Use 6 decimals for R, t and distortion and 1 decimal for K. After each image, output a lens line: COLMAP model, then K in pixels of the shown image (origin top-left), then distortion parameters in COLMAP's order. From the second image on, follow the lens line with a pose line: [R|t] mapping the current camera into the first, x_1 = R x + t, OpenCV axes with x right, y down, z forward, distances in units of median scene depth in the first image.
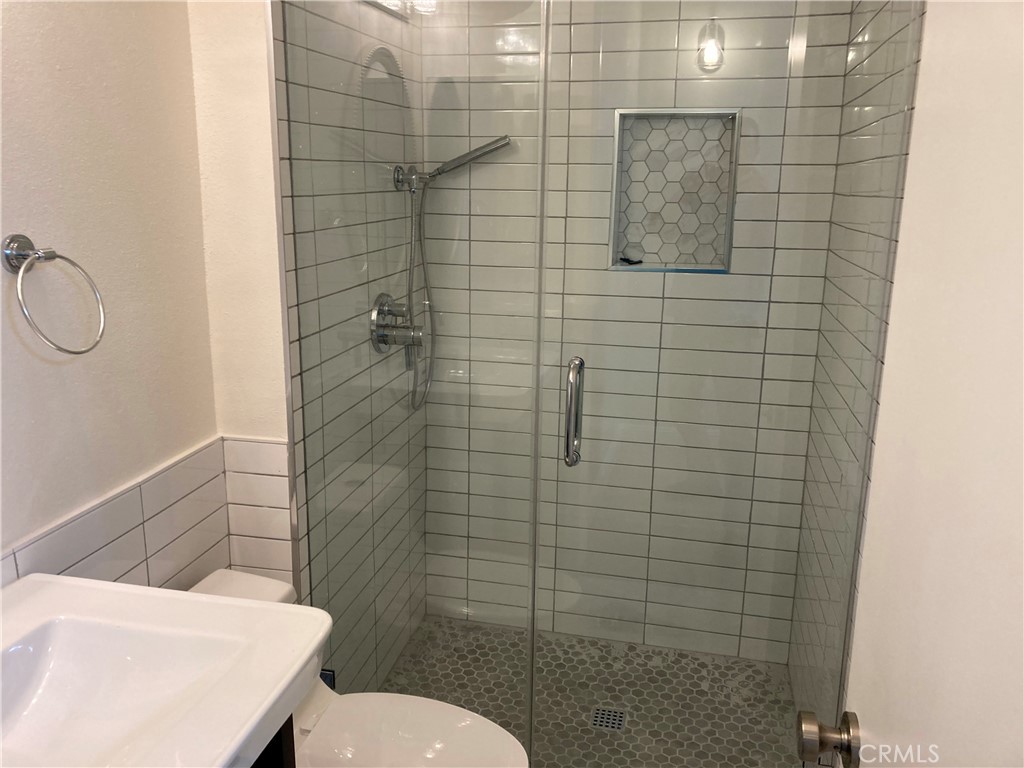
lens RADIAL K [[835.7, 0, 512.1], [0, 835.7, 387.8], [0, 0, 1]] dist [-0.006934, -0.032604]
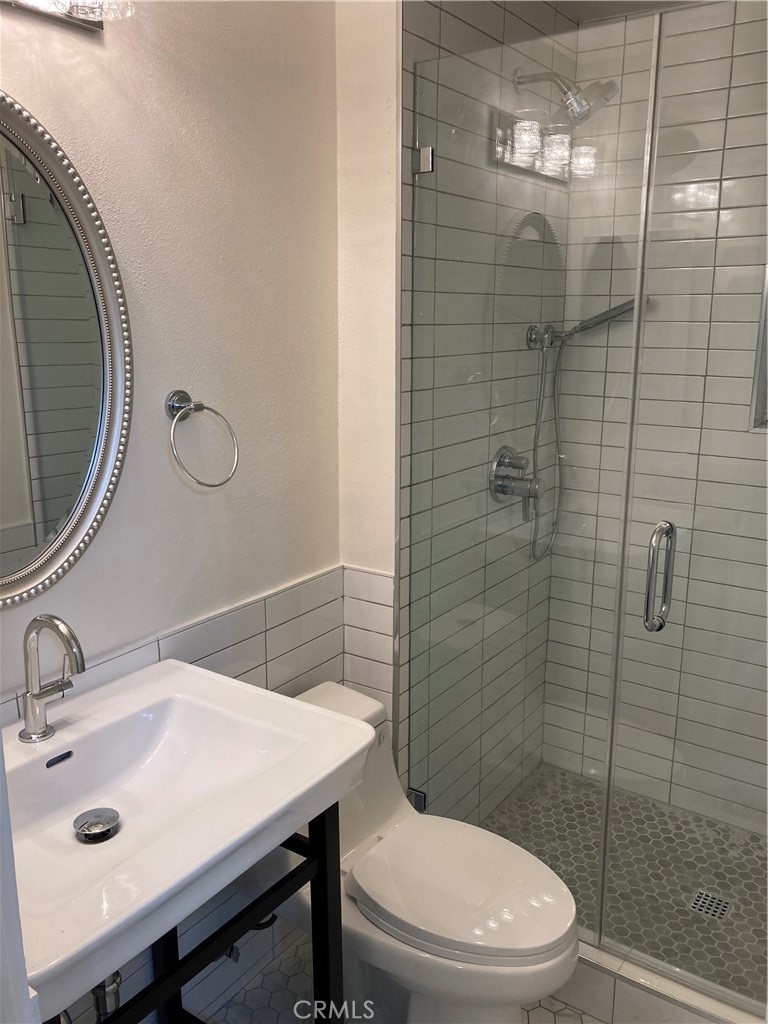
lens RADIAL K [[835.7, 0, 384.1], [0, 835.7, 507.0], [0, 0, 1]] dist [-0.006934, -0.032604]
pose [[0.920801, 0.072089, -0.383312, 0.113542], [-0.084125, 0.996347, -0.014707, -0.008041], [0.380852, 0.045789, 0.923502, -0.030807]]
